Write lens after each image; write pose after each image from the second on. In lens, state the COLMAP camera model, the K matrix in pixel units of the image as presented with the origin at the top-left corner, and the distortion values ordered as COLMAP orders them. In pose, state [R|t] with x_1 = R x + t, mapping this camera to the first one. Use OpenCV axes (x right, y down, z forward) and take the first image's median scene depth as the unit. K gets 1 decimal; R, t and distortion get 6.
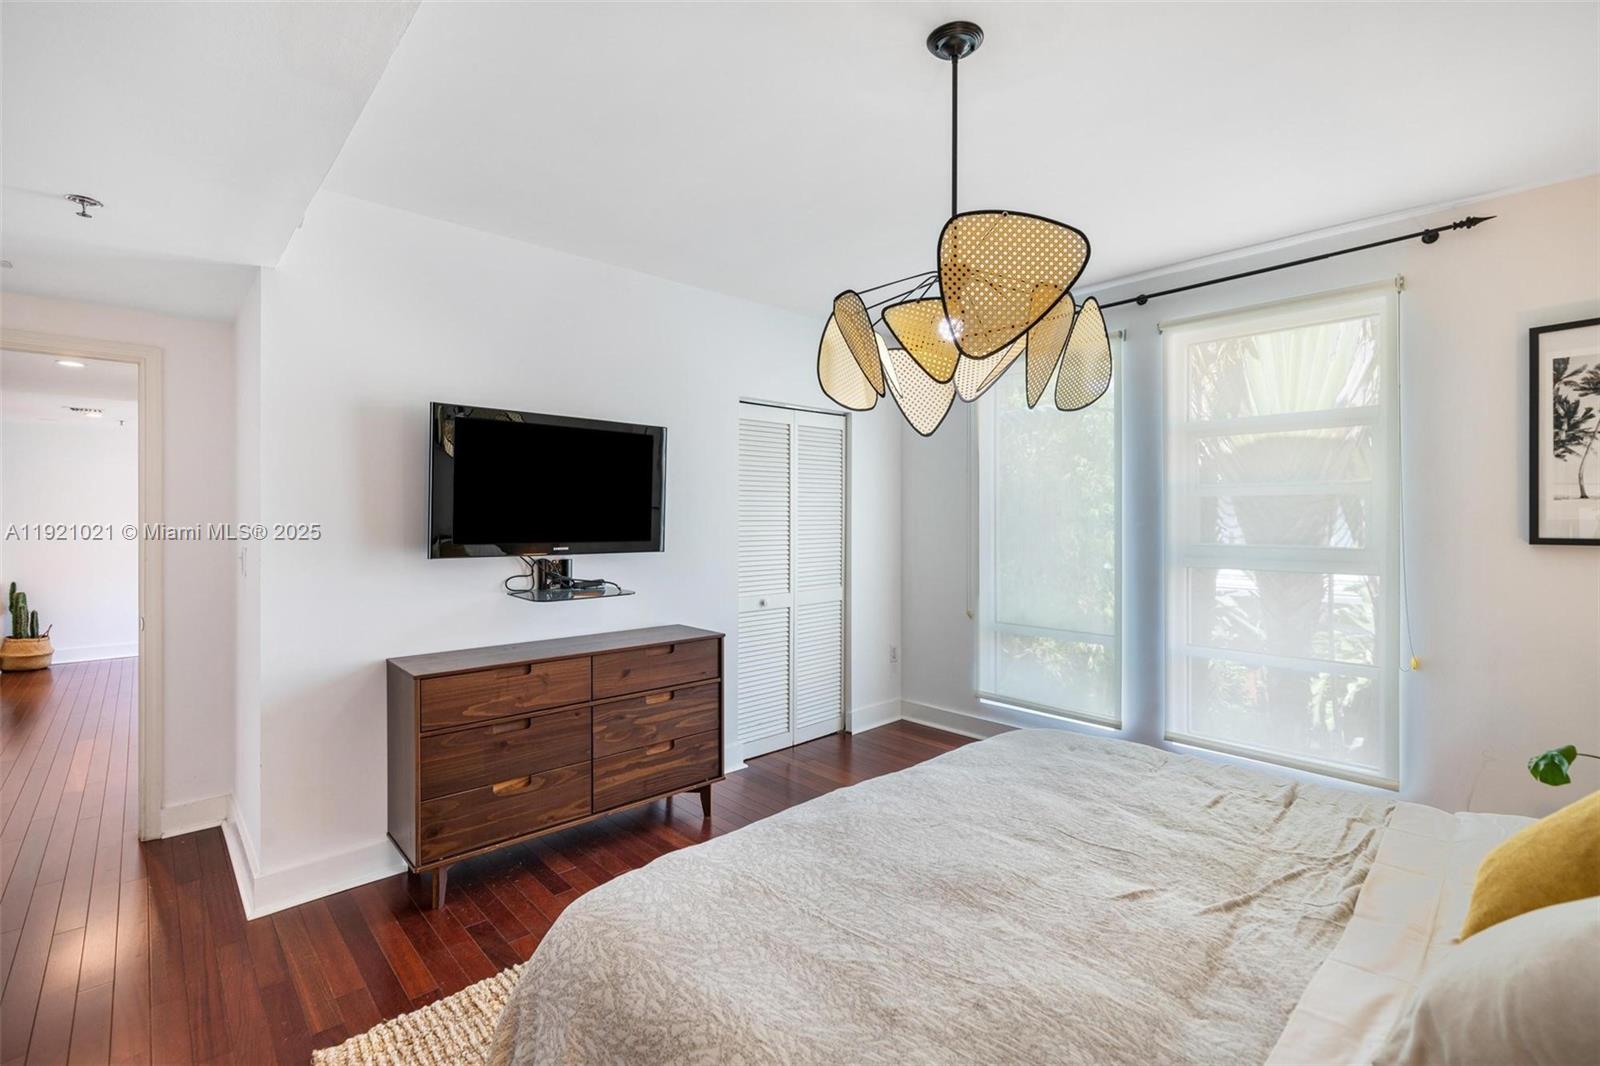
lens RADIAL K [[713.2, 0, 799.2], [0, 713.2, 518.5], [0, 0, 1]] dist [0.001148, 0.000257]
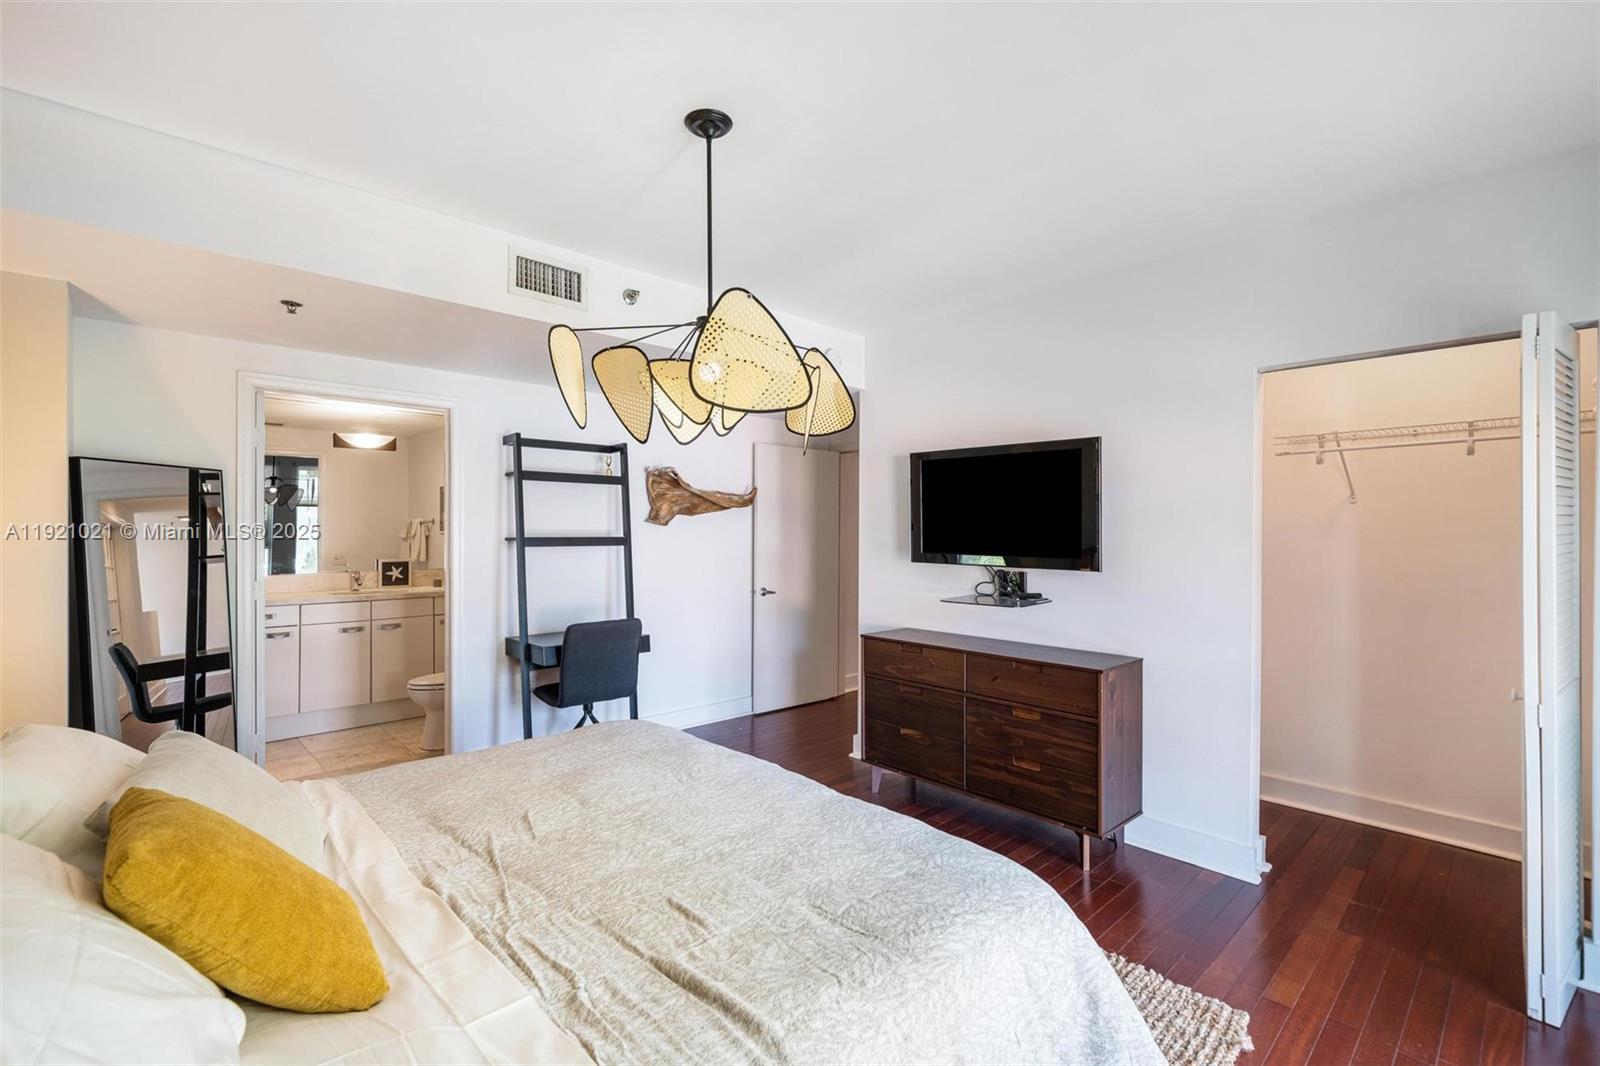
lens RADIAL K [[713.2, 0, 794.4], [0, 713.2, 530.6], [0, 0, 1]] dist [0.001148, 0.000257]
pose [[0.002678, 0.001144, -0.999996, 0.814574], [-0.005312, 0.999985, 0.001130, -0.006341], [0.999982, 0.005309, 0.002684, 0.675117]]
